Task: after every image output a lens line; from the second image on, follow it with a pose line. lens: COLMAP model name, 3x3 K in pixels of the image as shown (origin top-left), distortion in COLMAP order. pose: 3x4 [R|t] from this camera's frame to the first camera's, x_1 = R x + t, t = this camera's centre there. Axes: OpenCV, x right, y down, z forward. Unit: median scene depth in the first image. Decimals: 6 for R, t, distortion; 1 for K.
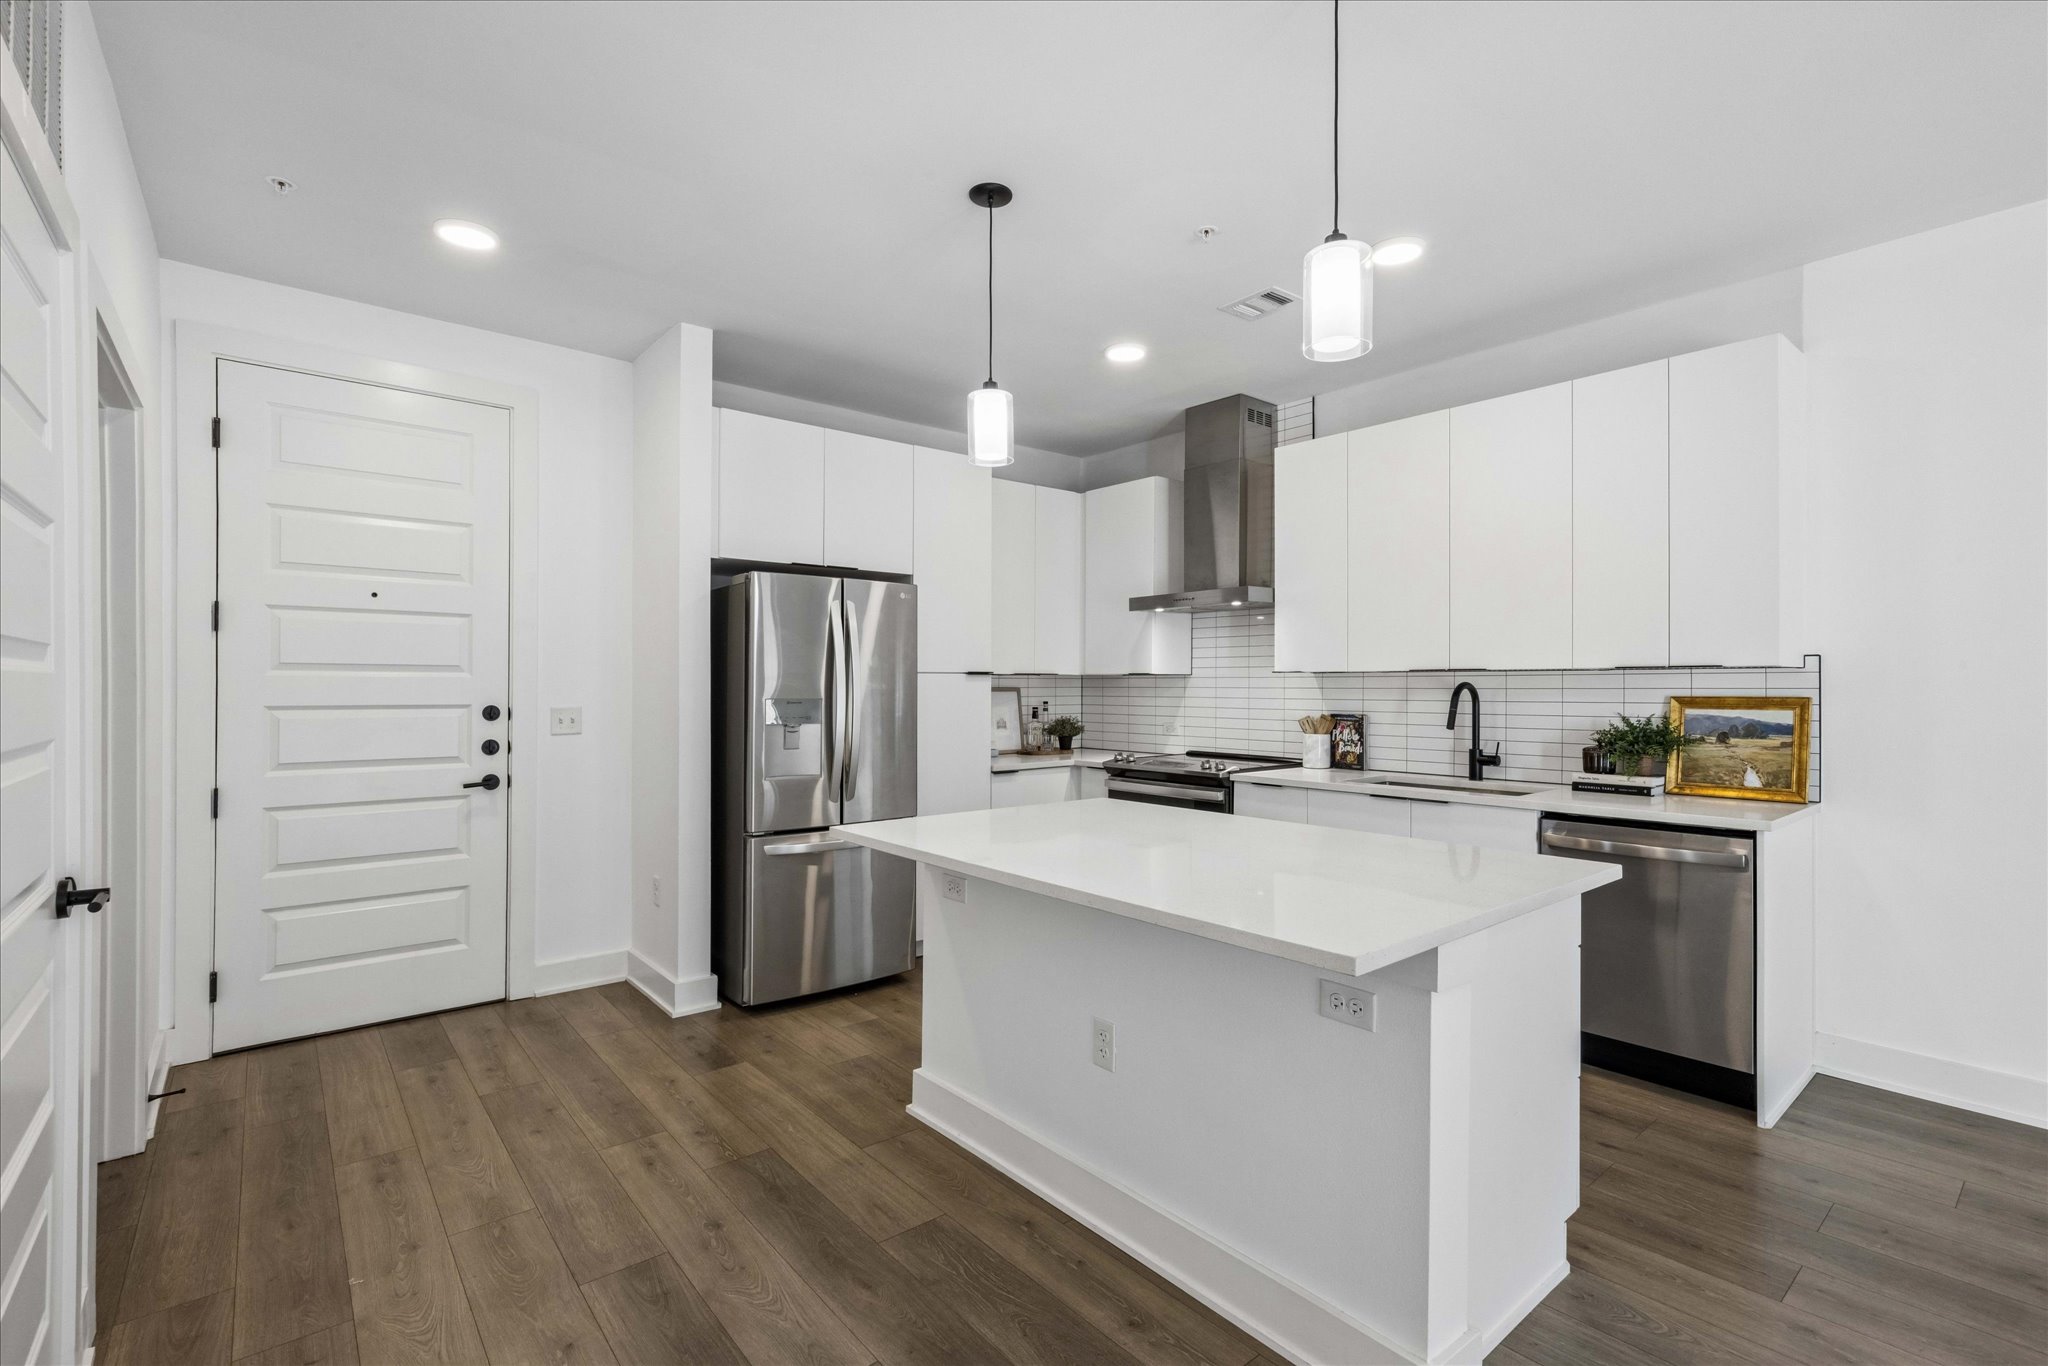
lens RADIAL K [[927.0, 0, 1037.5], [0, 927.0, 684.1], [0, 0, 1]] dist [0.006106, -0.008084]
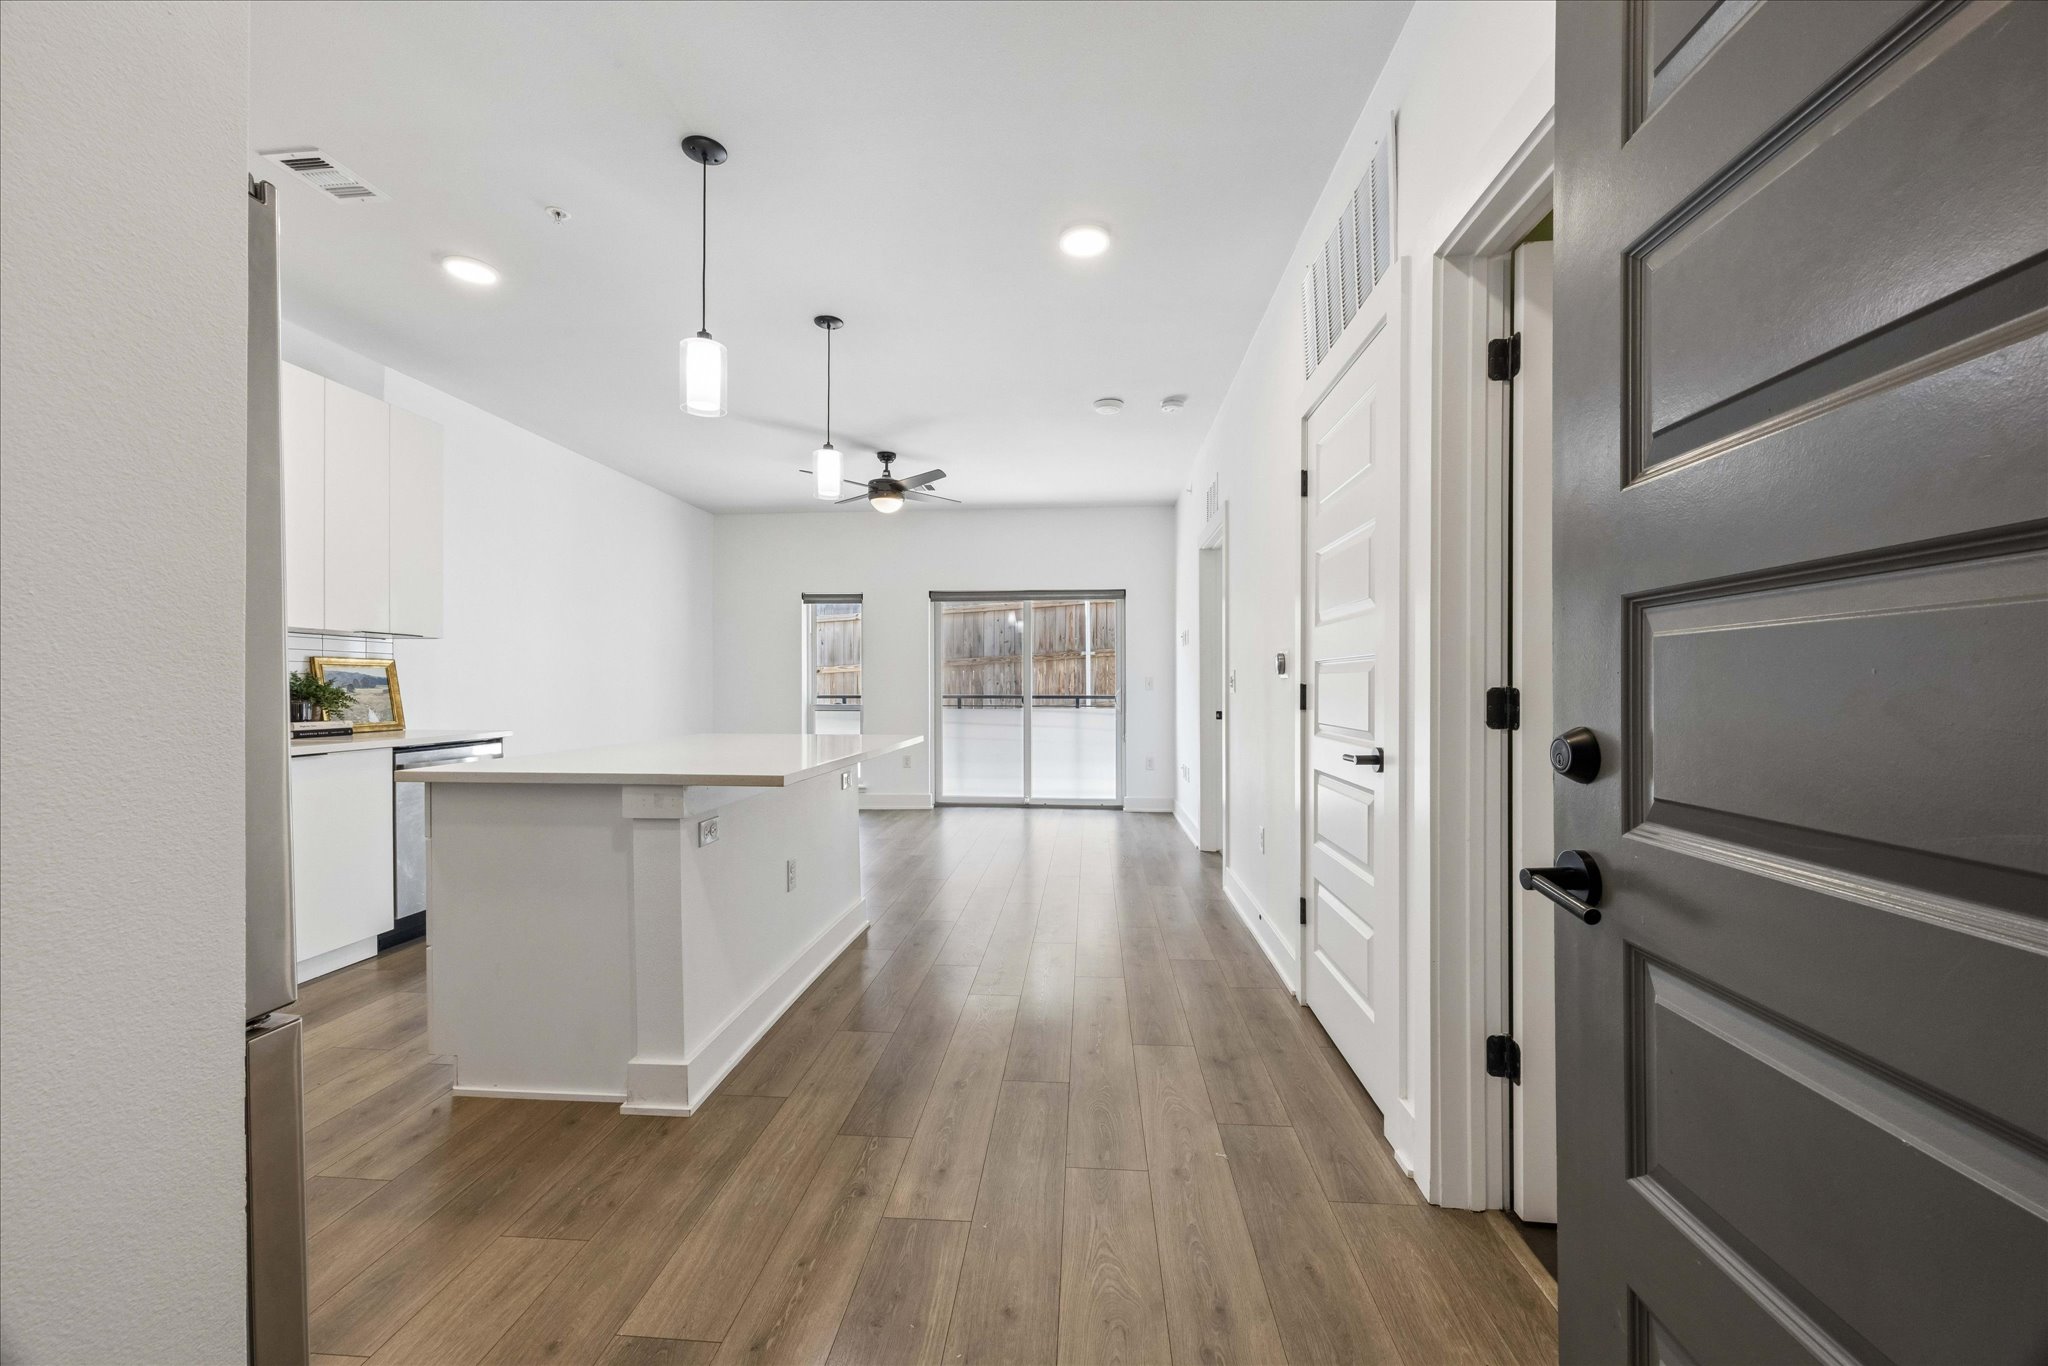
lens RADIAL K [[797.1, 0, 1024.0], [0, 797.1, 683.0], [0, 0, 1]] dist [0.027082, 0.000032]
pose [[-0.711968, 0.006059, 0.702186, -0.609419], [-0.000789, 0.999955, -0.009428, 0.047342], [-0.702212, -0.007267, -0.711931, 0.907034]]
